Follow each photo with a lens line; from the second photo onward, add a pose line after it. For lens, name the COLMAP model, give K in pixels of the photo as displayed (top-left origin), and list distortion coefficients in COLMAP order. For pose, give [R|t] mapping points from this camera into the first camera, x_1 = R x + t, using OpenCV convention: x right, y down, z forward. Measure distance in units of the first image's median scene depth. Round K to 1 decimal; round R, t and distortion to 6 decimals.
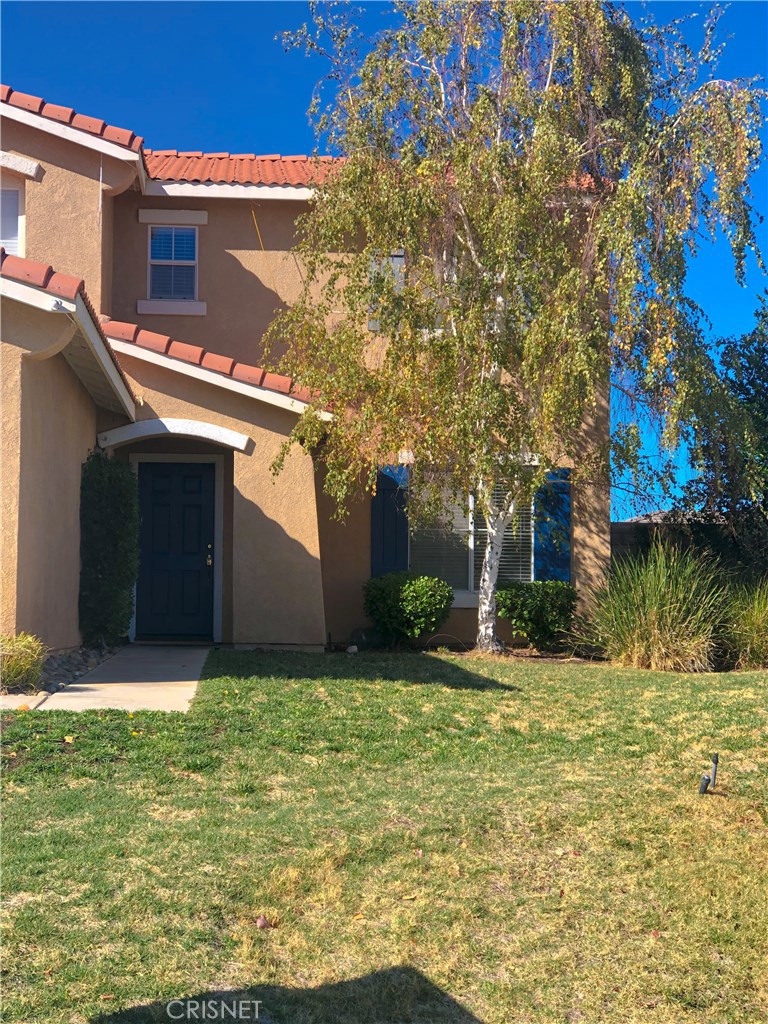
lens RADIAL K [[1700.6, 0, 384.0], [0, 1700.6, 512.0], [0, 0, 1]] dist [0.066167, 0.094620]
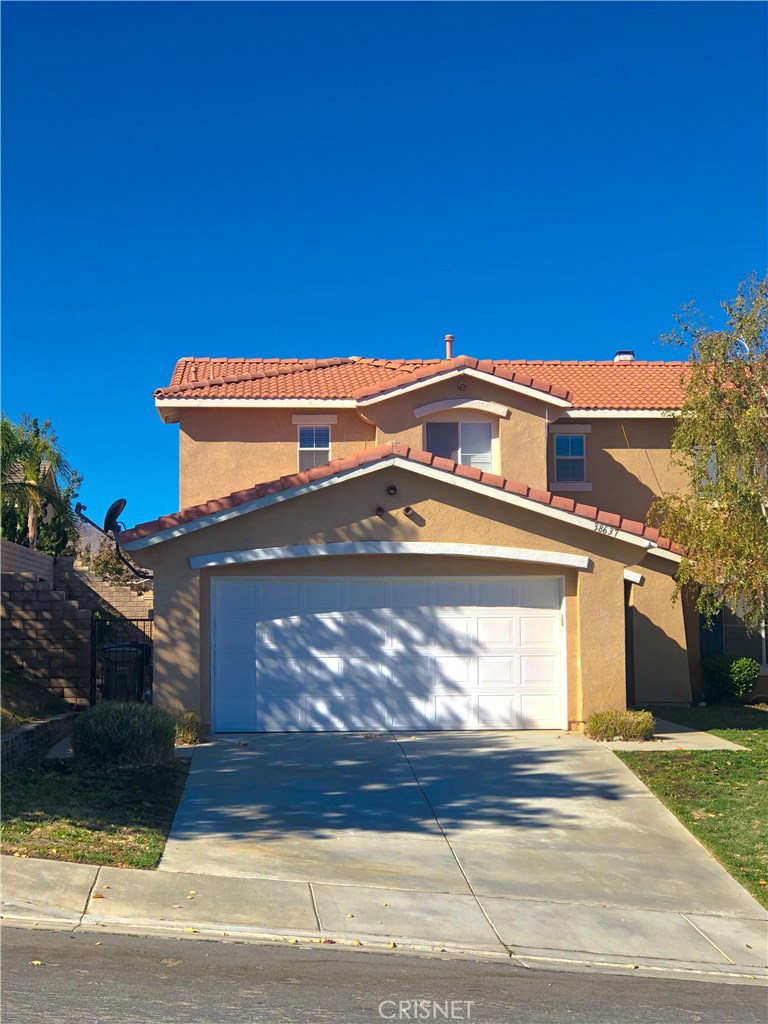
lens RADIAL K [[1700.6, 0, 384.0], [0, 1700.6, 512.0], [0, 0, 1]] dist [0.066167, 0.094620]
pose [[0.999867, -0.012290, -0.010699, -0.303777], [0.012232, 0.999910, -0.005441, -0.097328], [0.010765, 0.005310, 0.999928, -0.626608]]
